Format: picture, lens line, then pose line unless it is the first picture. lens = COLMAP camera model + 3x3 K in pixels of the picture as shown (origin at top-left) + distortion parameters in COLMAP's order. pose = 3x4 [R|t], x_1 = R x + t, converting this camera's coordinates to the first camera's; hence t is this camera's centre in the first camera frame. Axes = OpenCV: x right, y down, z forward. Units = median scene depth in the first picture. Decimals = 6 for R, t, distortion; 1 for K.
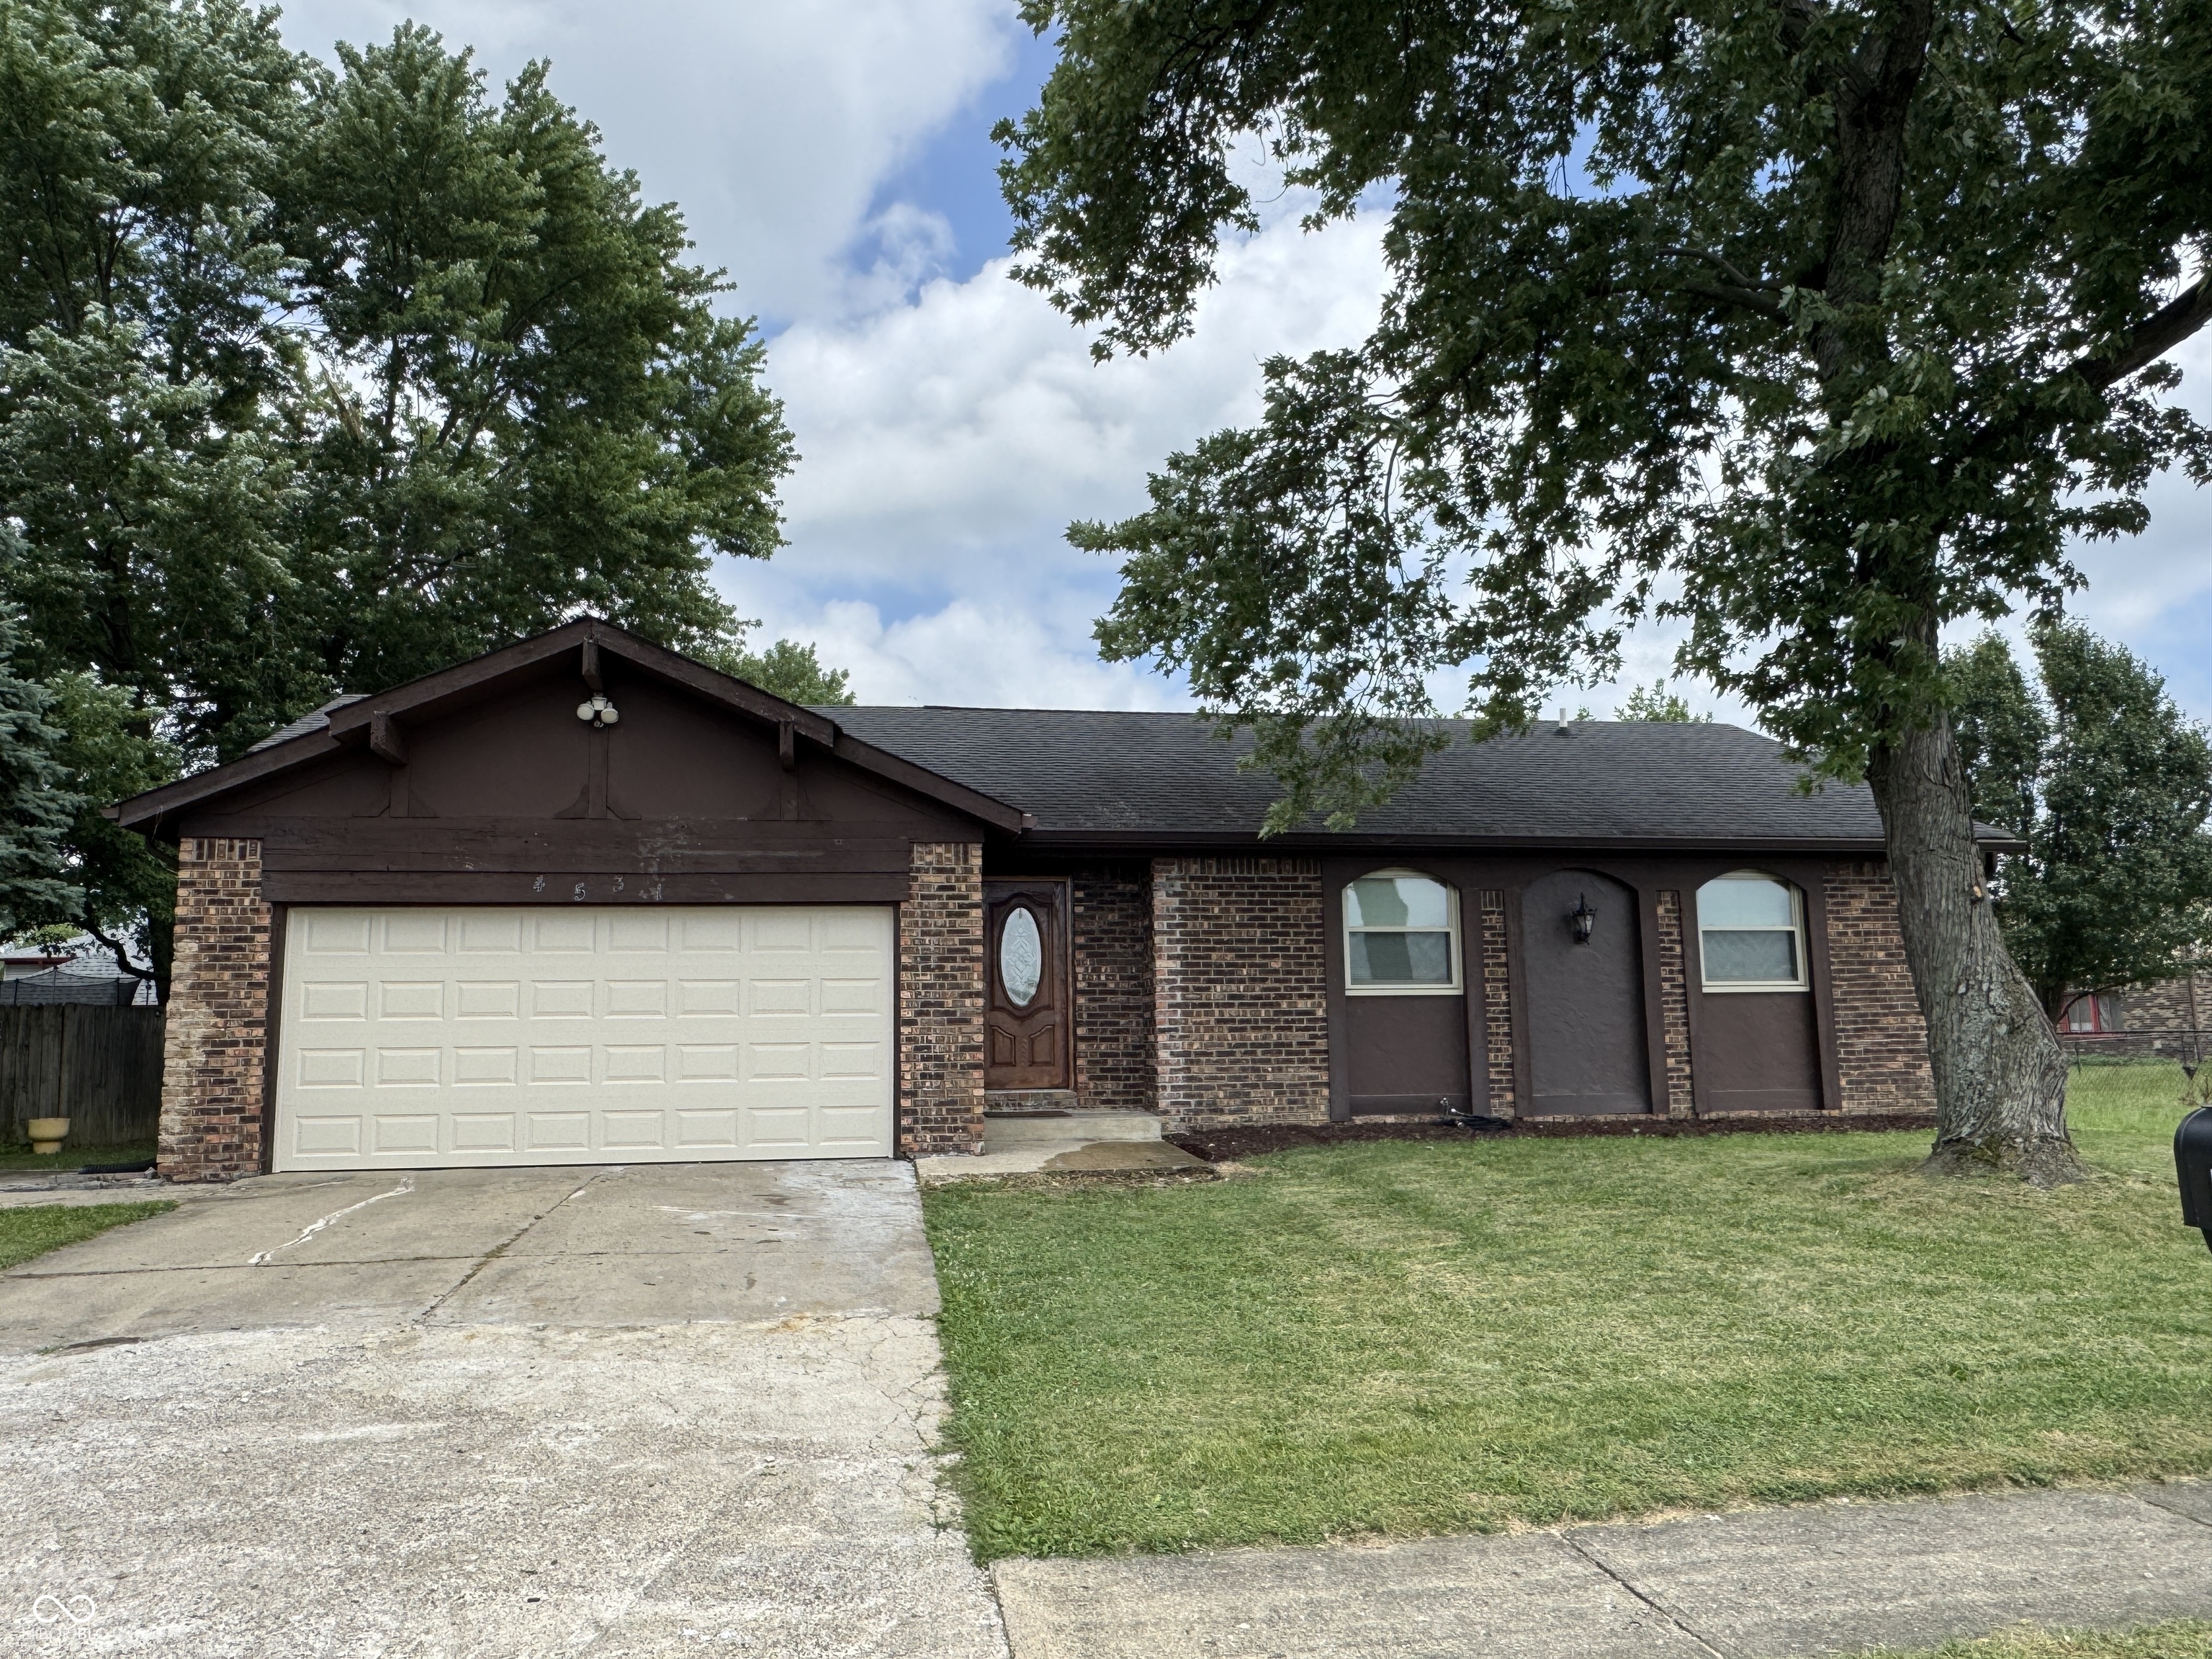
lens RADIAL K [[1582.6, 0, 1088.9], [0, 1582.6, 827.5], [0, 0, 1]] dist [-0.000931, 0.003454]
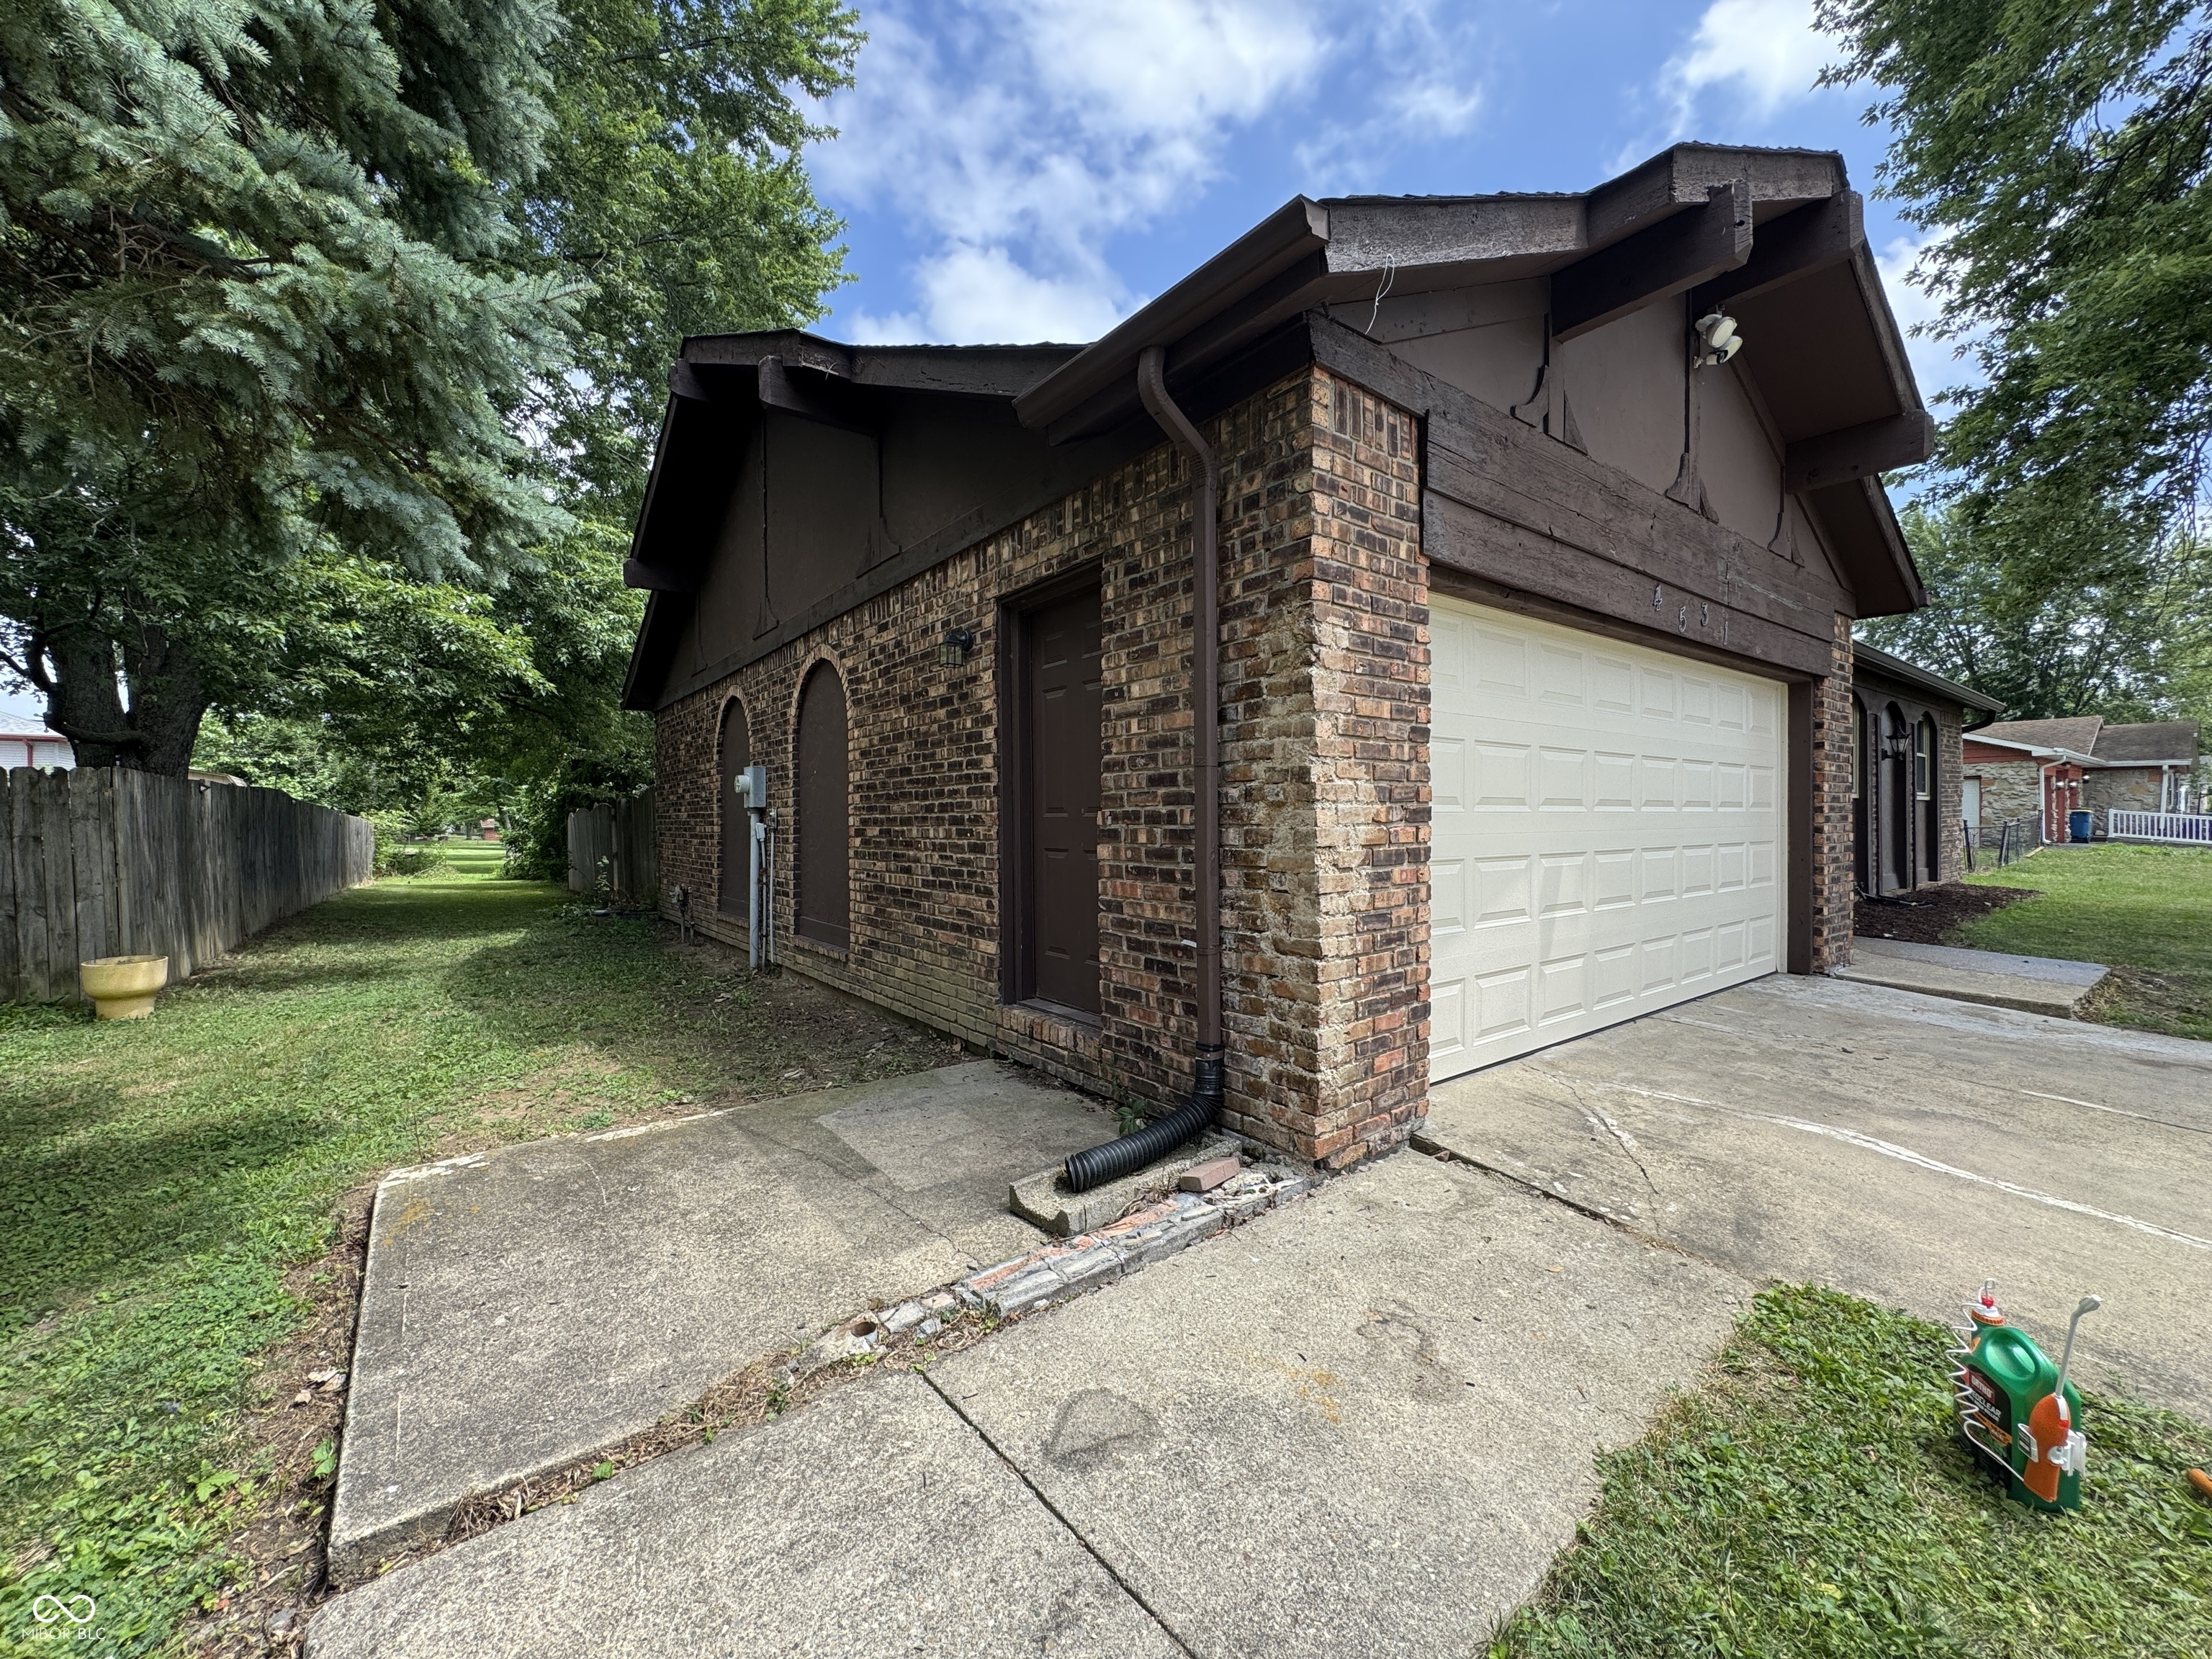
lens RADIAL K [[885.2, 0, 1107.4], [0, 885.2, 835.2], [0, 0, 1]] dist [-0.003597, -0.002636]
pose [[0.882296, -0.002261, 0.470689, -0.679433], [-0.064795, 0.989885, 0.126210, 0.094750], [-0.466214, -0.141853, 0.873225, 0.750004]]
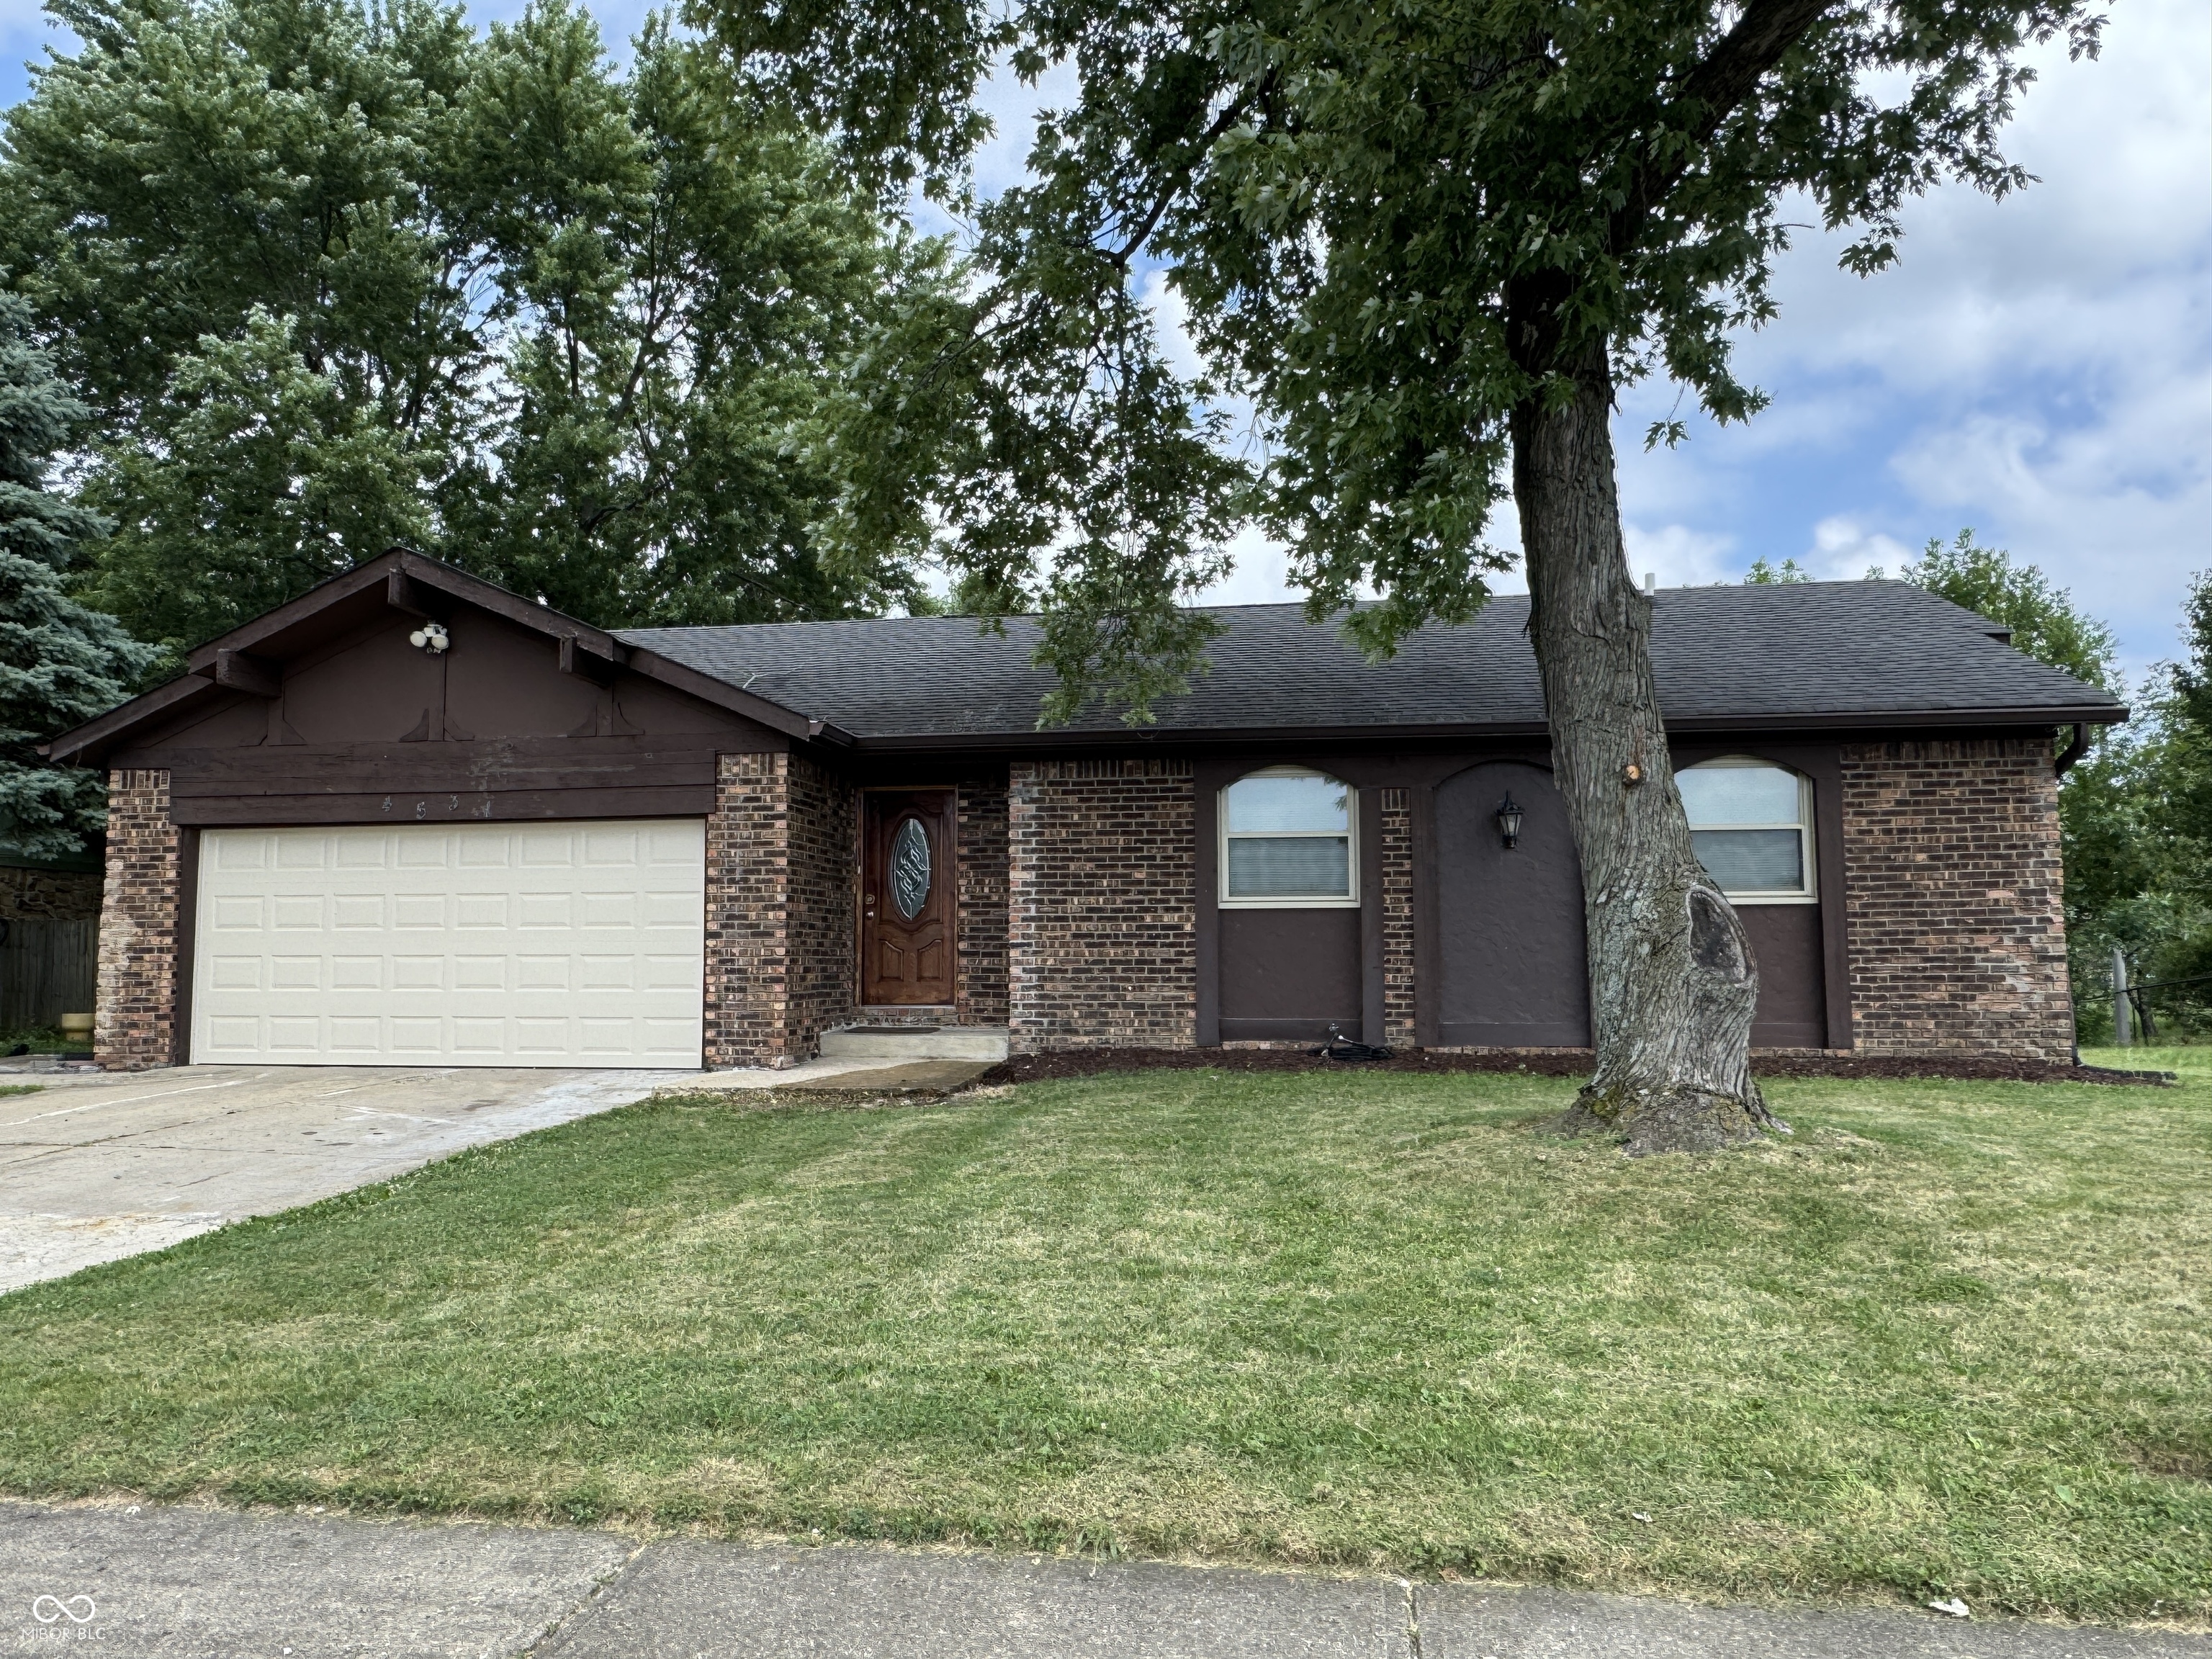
lens RADIAL K [[1582.6, 0, 1102.9], [0, 1582.6, 829.5], [0, 0, 1]] dist [-0.000931, 0.003454]
pose [[0.946936, -0.016260, -0.321010, 0.432847], [0.033450, 0.998282, 0.048109, 0.017091], [0.319676, -0.056294, 0.945853, 0.139906]]
